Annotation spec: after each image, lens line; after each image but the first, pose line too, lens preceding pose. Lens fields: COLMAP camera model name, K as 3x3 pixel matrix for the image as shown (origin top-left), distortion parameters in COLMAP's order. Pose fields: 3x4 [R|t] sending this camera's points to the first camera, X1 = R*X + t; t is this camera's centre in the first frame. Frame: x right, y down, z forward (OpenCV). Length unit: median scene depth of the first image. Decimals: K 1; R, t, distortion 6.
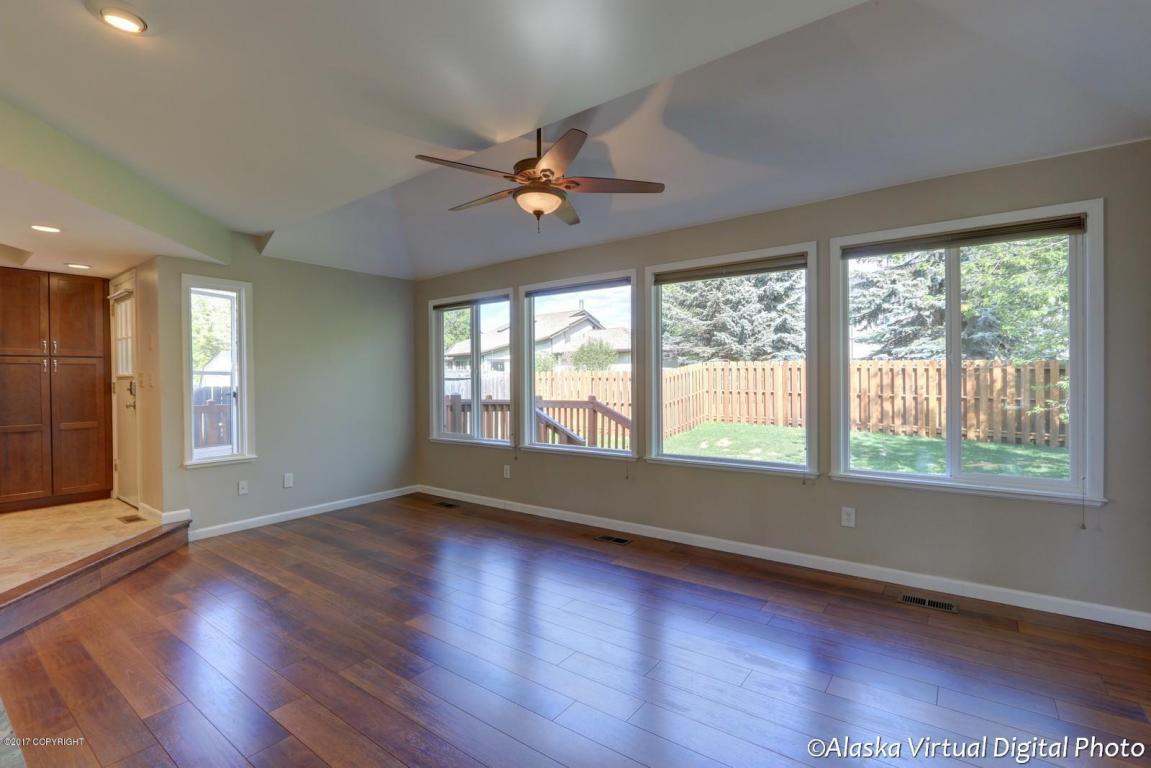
lens RADIAL K [[519.6, 0, 575.5], [0, 519.6, 384.0], [0, 0, 1]] dist [-0.016253, -0.000082]
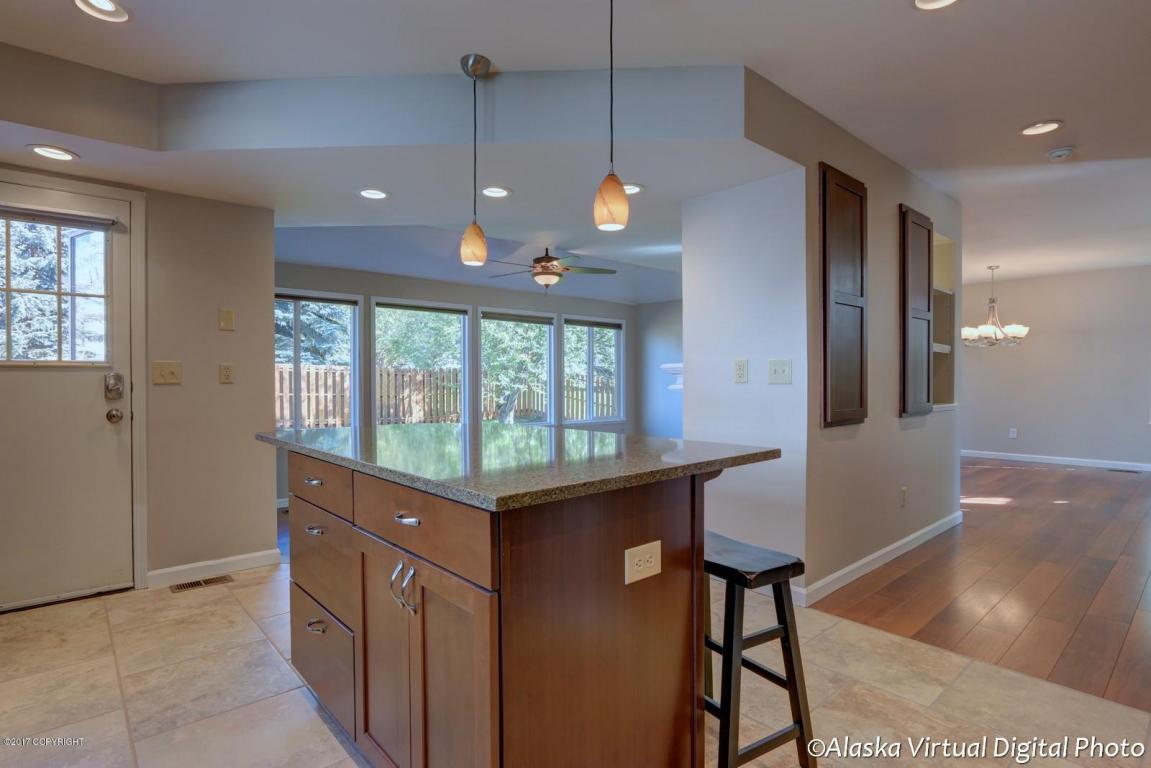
lens RADIAL K [[580.9, 0, 575.5], [0, 580.9, 384.0], [0, 0, 1]] dist [0.001442, 0.000012]
pose [[0.209343, -0.002383, 0.977839, -2.050675], [0.007939, 0.999968, 0.000738, 0.009469], [-0.977810, 0.007609, 0.209355, 0.487091]]
